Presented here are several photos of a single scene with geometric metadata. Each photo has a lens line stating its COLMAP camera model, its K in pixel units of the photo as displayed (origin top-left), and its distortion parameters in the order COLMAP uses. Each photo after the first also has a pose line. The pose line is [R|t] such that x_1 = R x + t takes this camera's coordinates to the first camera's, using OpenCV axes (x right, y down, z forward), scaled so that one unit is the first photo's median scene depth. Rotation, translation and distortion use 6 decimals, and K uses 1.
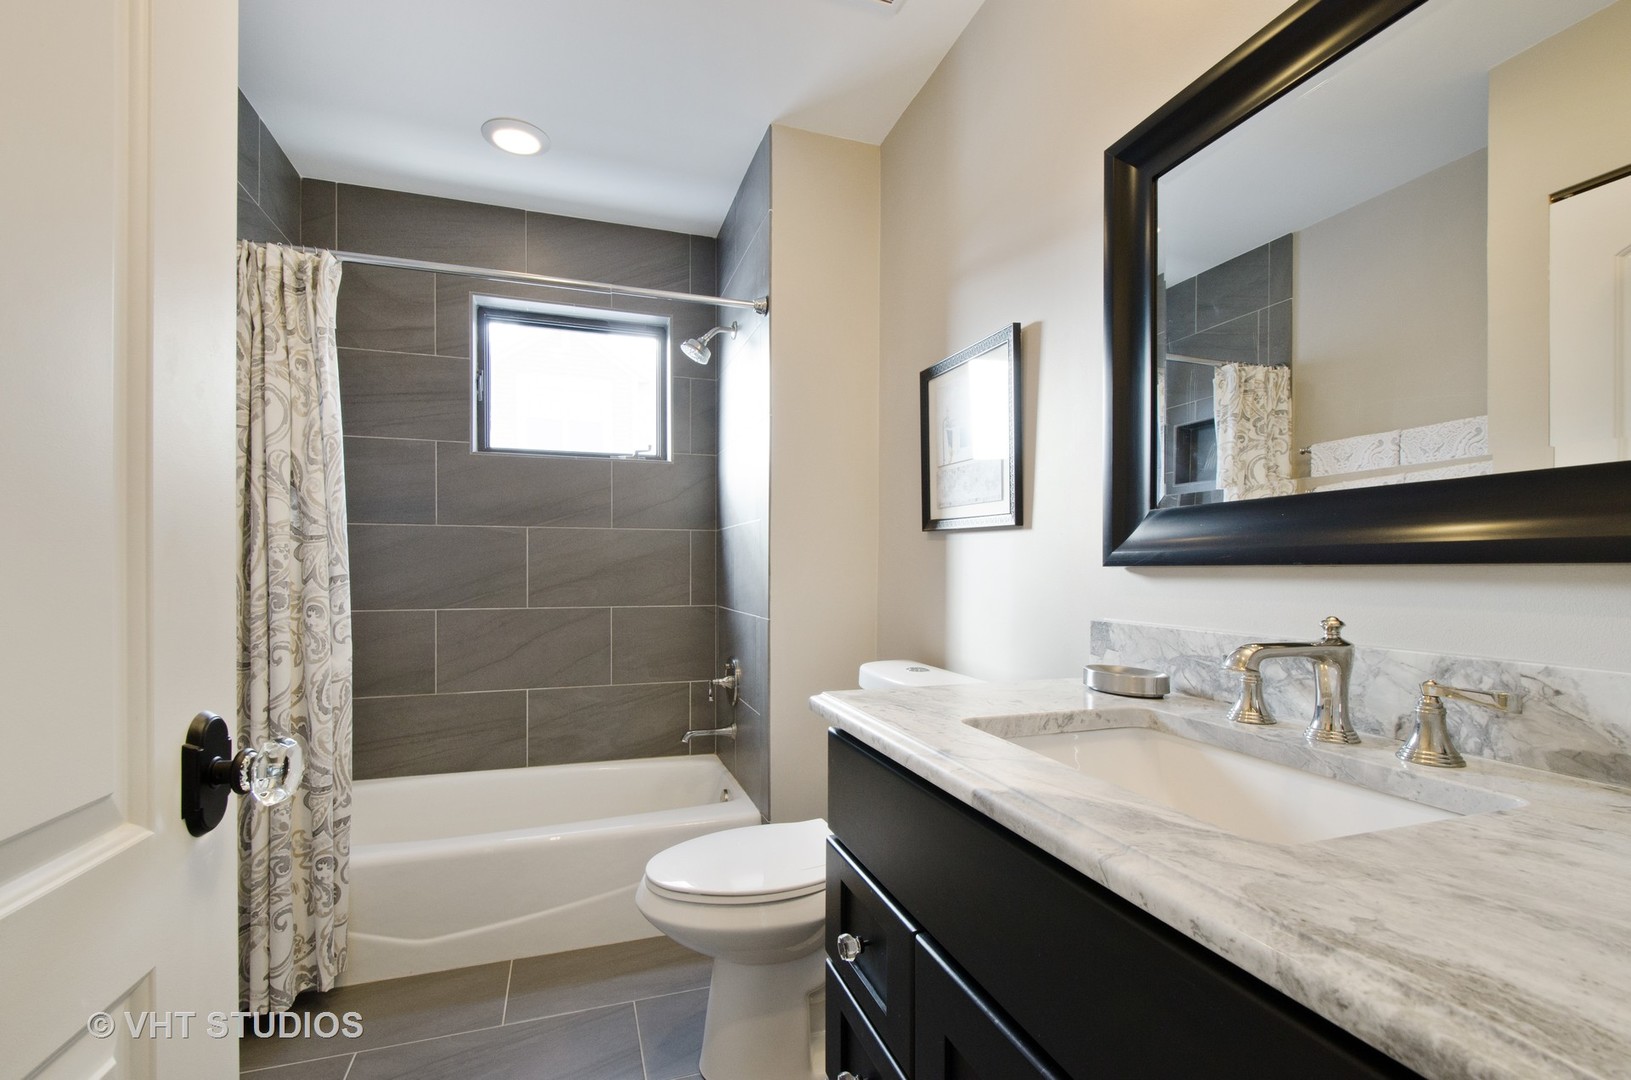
lens RADIAL K [[726.8, 0, 815.7], [0, 726.8, 557.1], [0, 0, 1]] dist [-0.015750, -0.000875]
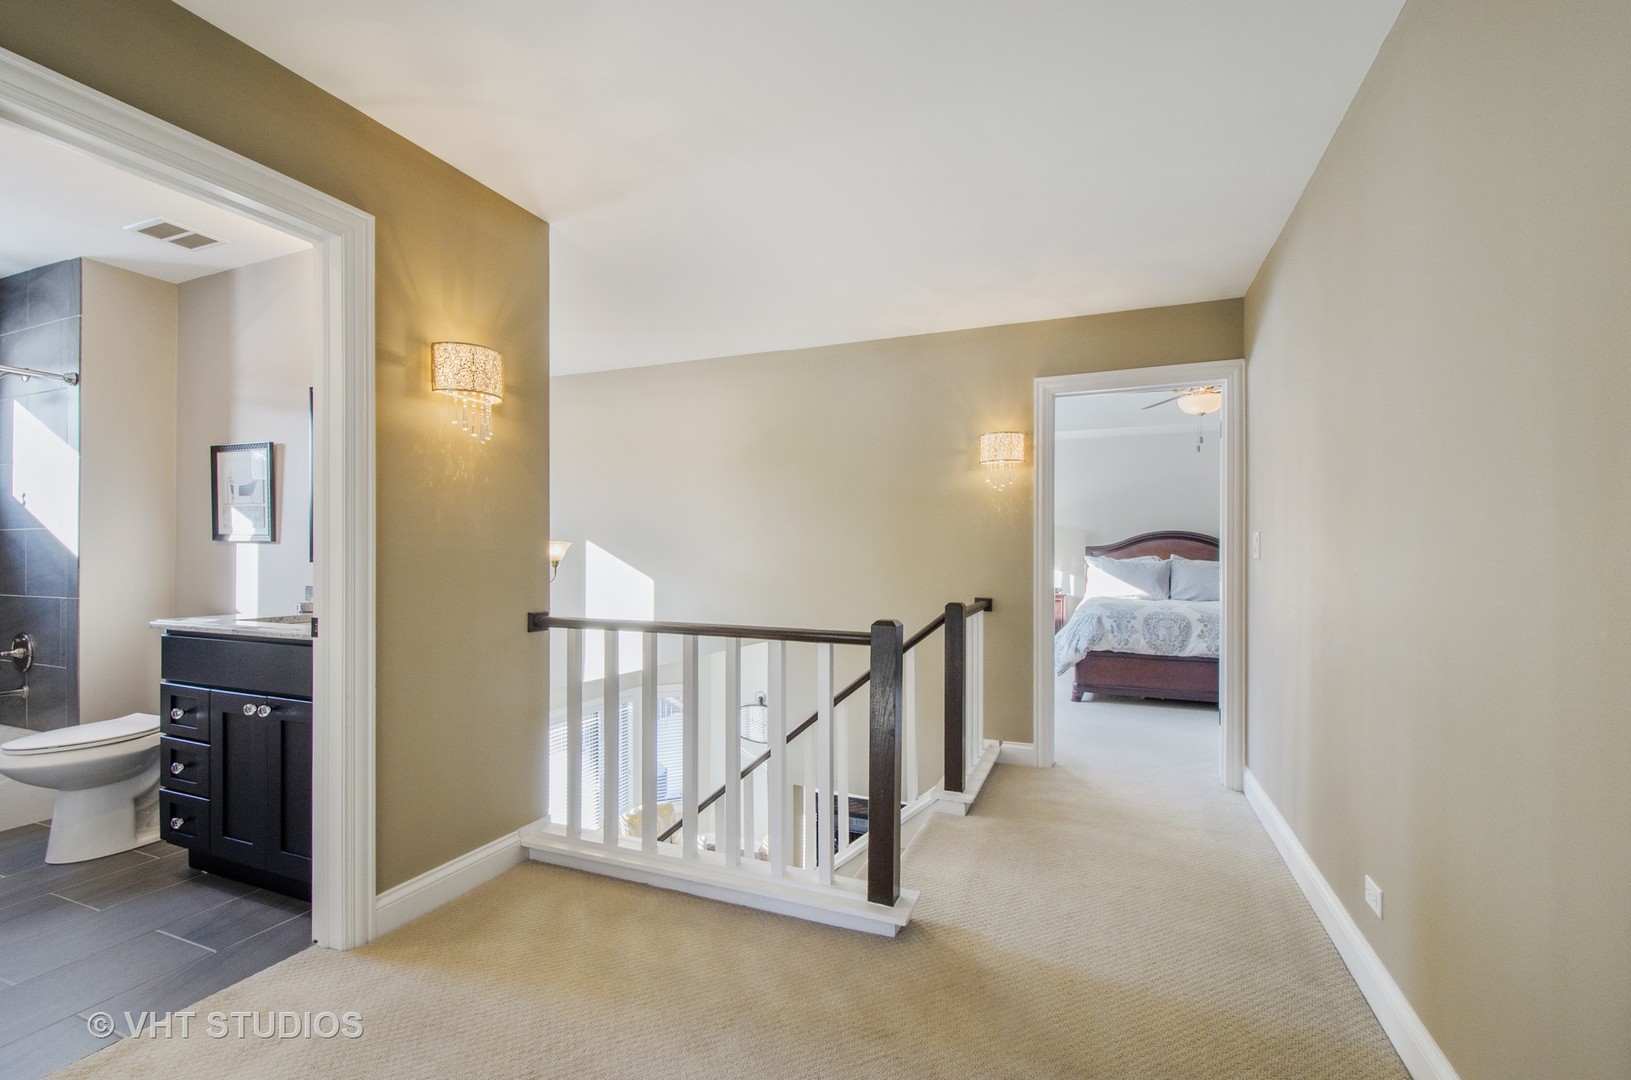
lens RADIAL K [[726.8, 0, 806.1], [0, 726.8, 552.4], [0, 0, 1]] dist [-0.015750, -0.000875]
pose [[0.669251, -0.000357, 0.743036, -0.171943], [-0.008746, 0.999927, 0.008358, -0.034836], [-0.742985, -0.012092, 0.669199, -1.154075]]
